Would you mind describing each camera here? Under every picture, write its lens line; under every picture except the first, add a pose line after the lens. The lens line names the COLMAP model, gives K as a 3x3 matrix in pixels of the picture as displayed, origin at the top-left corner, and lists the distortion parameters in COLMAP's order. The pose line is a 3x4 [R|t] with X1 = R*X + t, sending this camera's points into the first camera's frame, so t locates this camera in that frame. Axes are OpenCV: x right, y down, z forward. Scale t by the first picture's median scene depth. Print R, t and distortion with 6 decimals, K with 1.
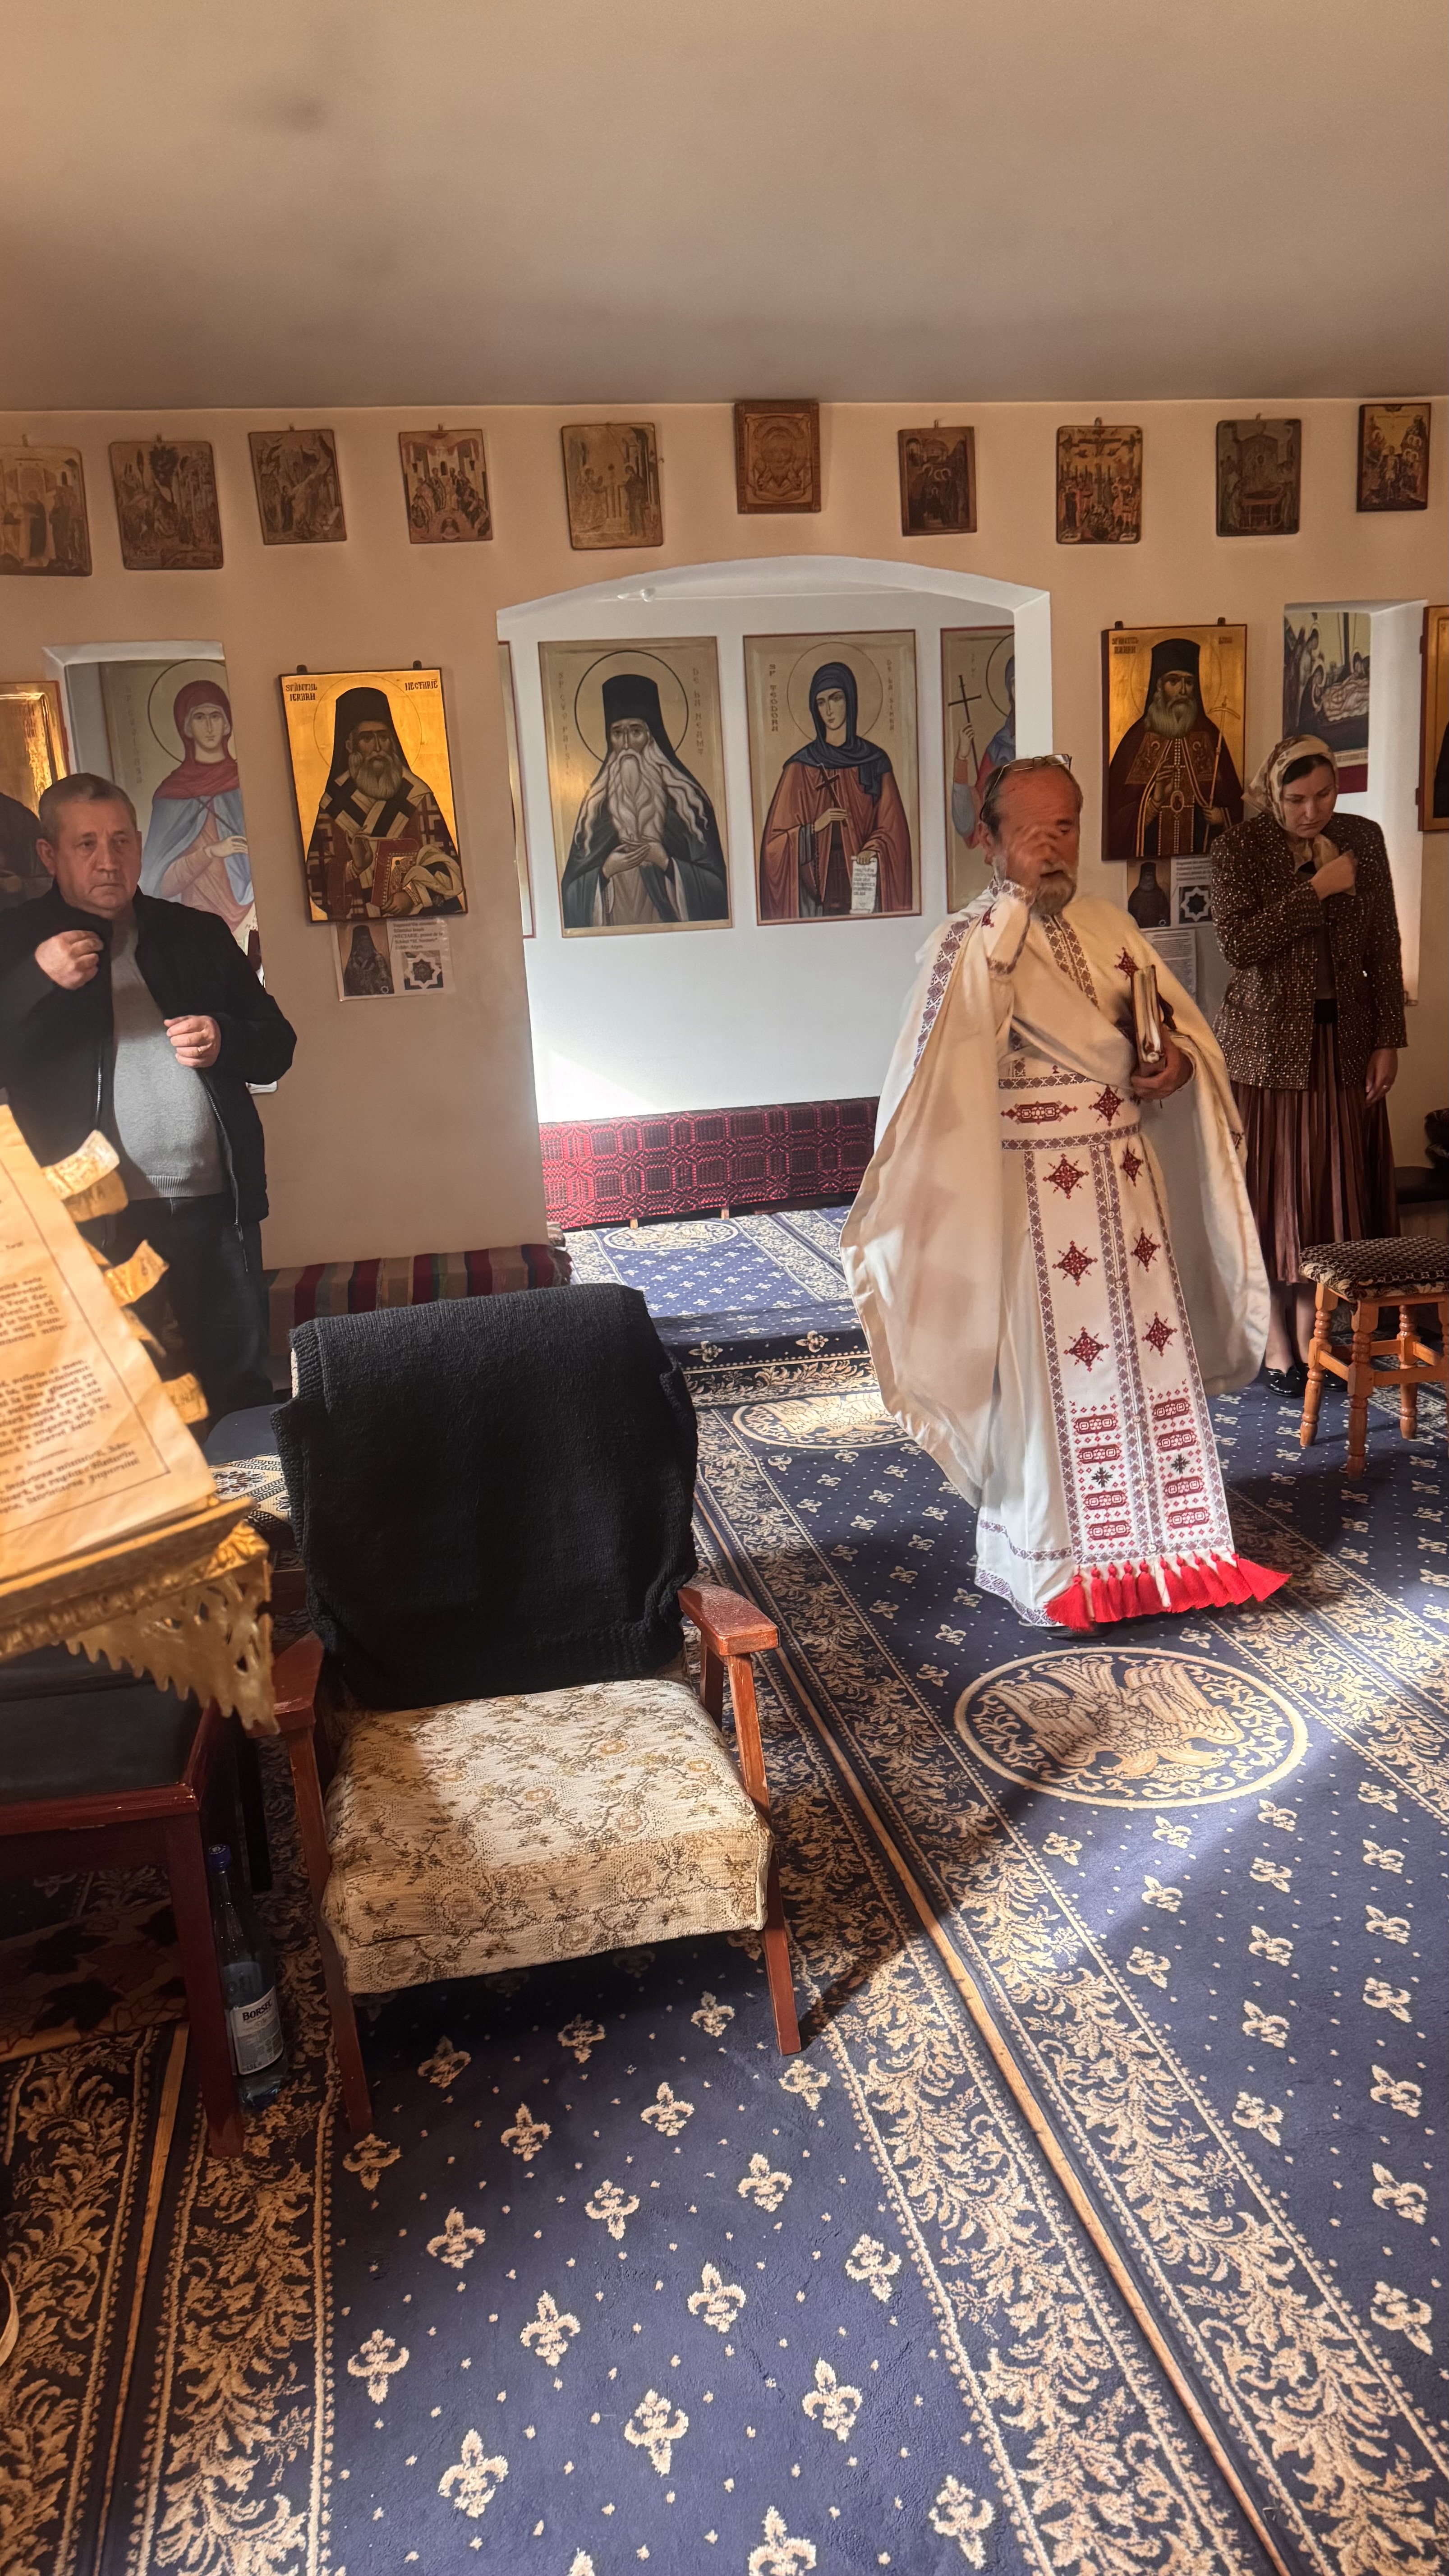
lens RADIAL K [[1810.4, 0, 758.3], [0, 1810.4, 1289.9], [0, 0, 1]] dist [0.088946, -0.131523]
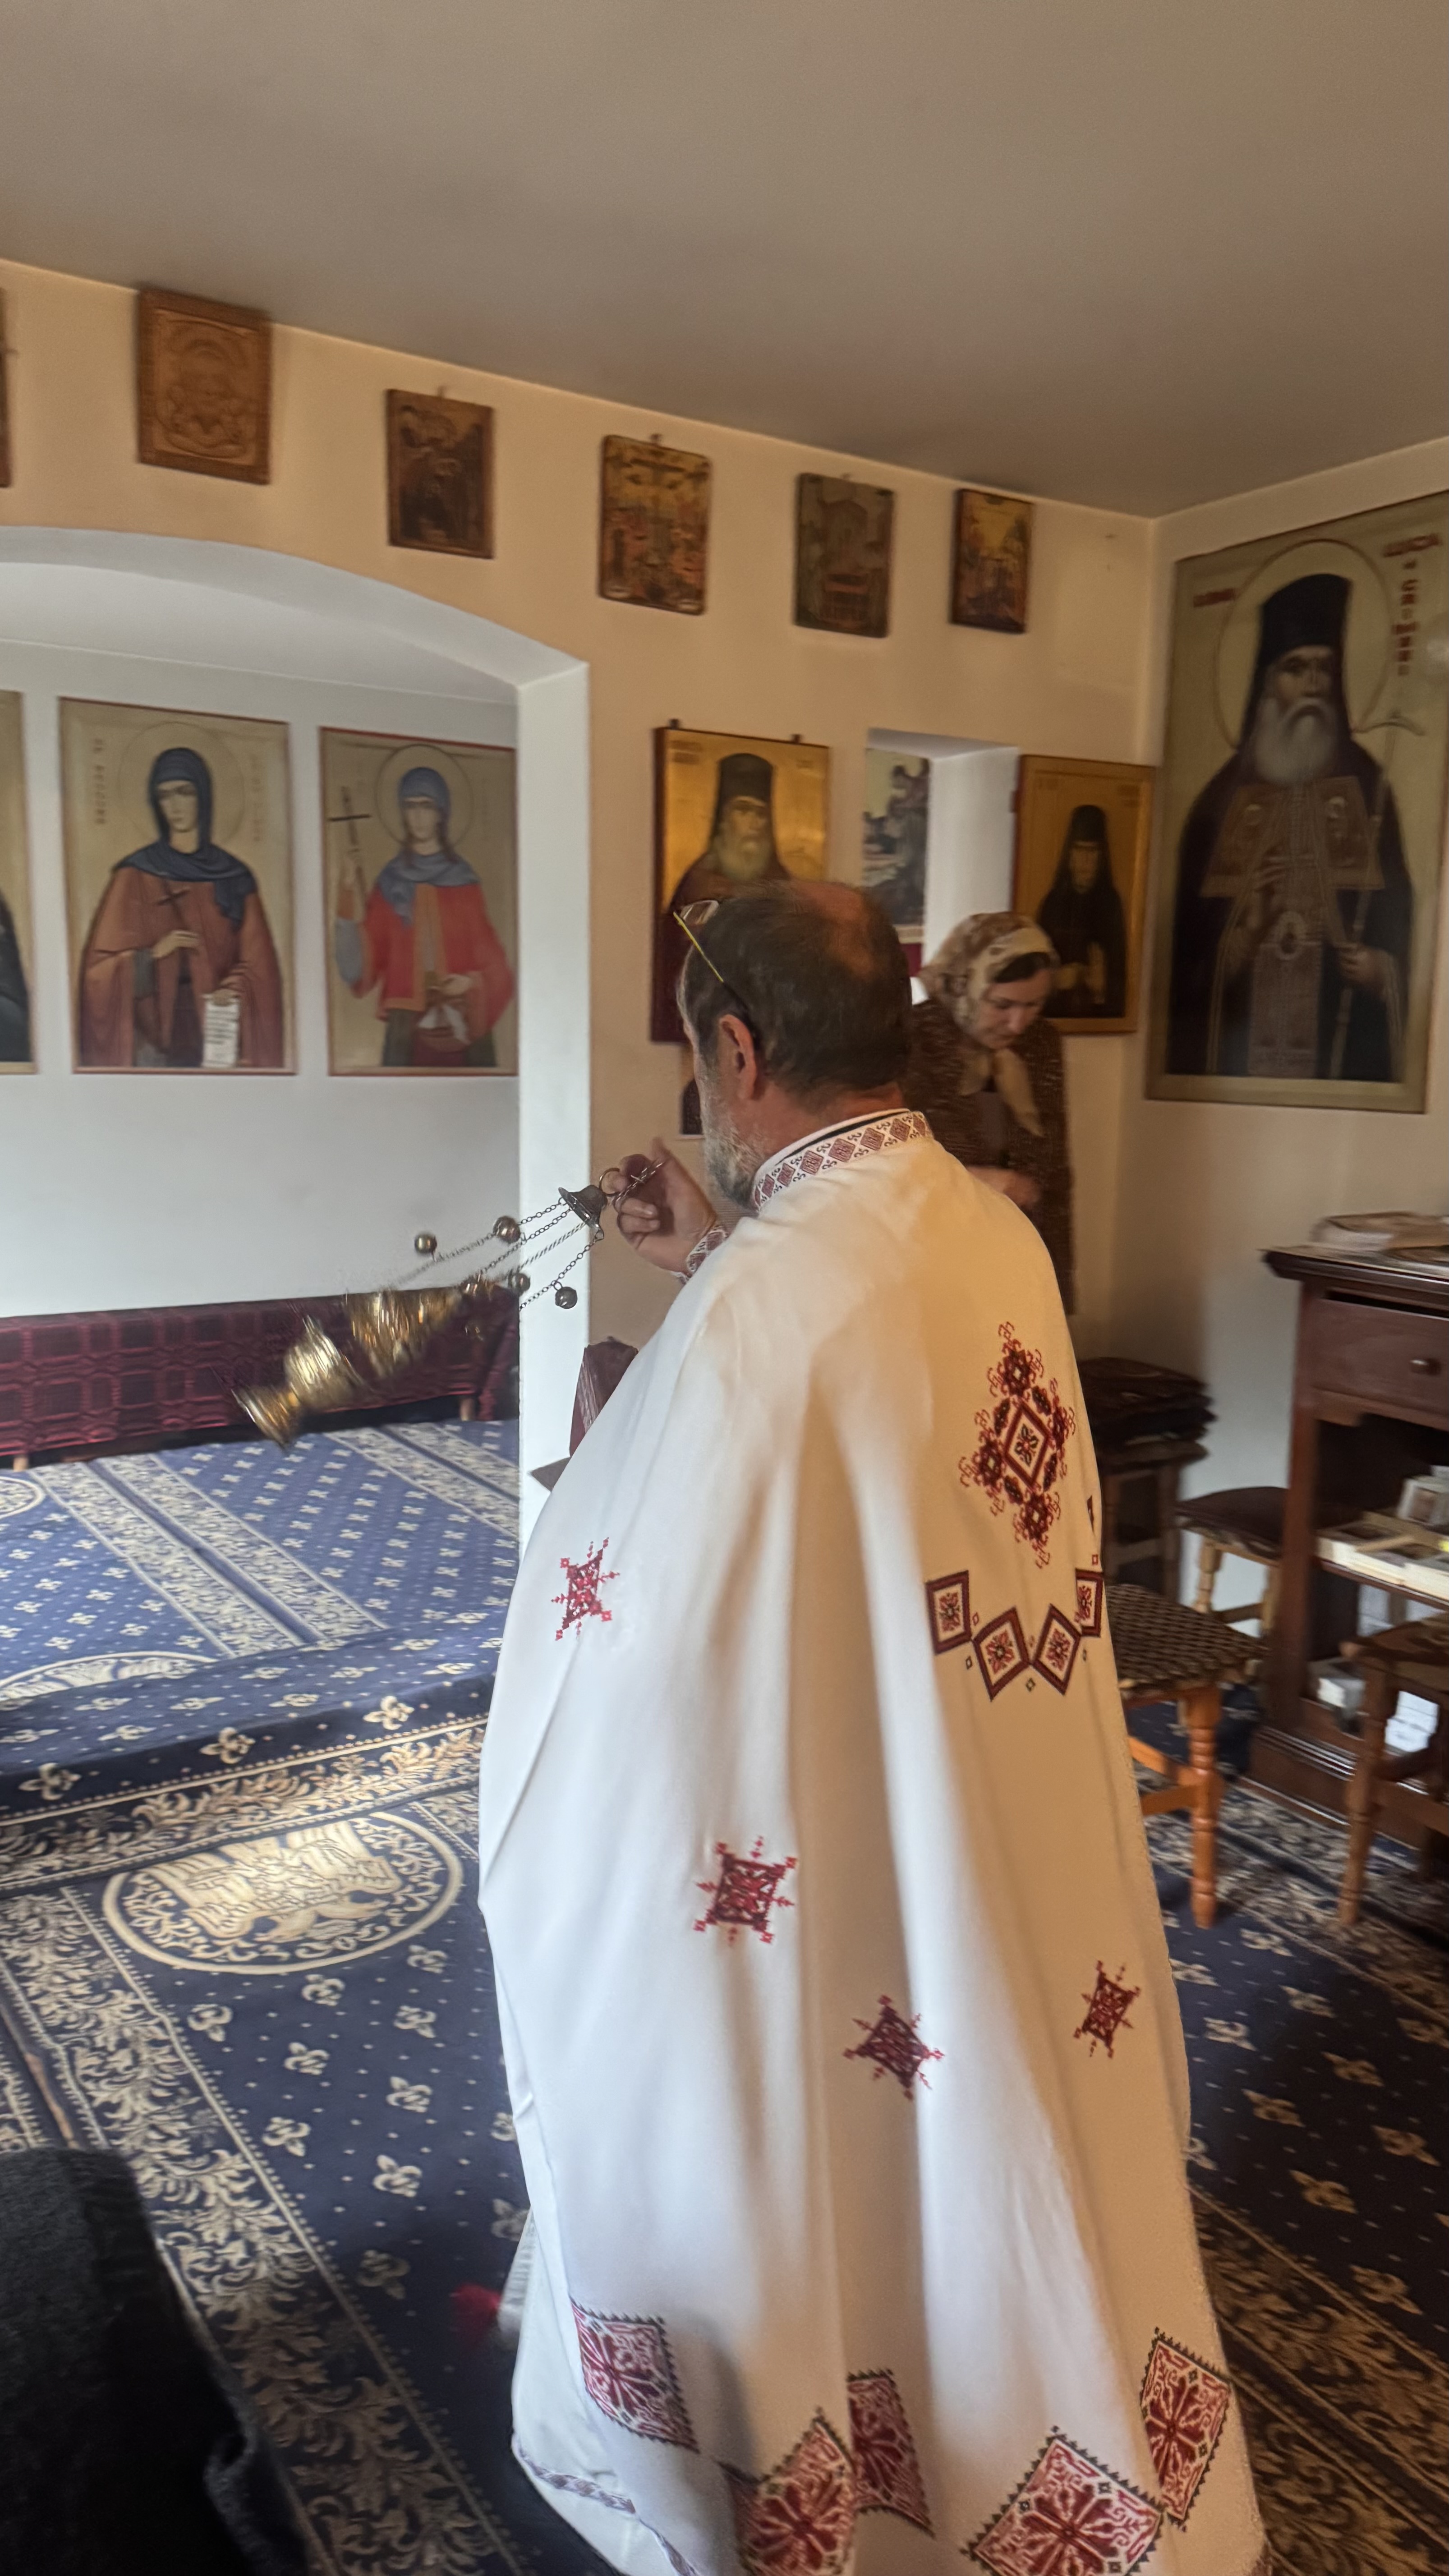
lens RADIAL K [[1810.4, 0, 718.5], [0, 1810.4, 1294.9], [0, 0, 1]] dist [0.088946, -0.131523]
pose [[0.927556, 0.013687, 0.373434, -0.054133], [0.014378, 0.997282, -0.072266, -0.083545], [-0.373408, 0.072400, 0.924838, 0.338907]]
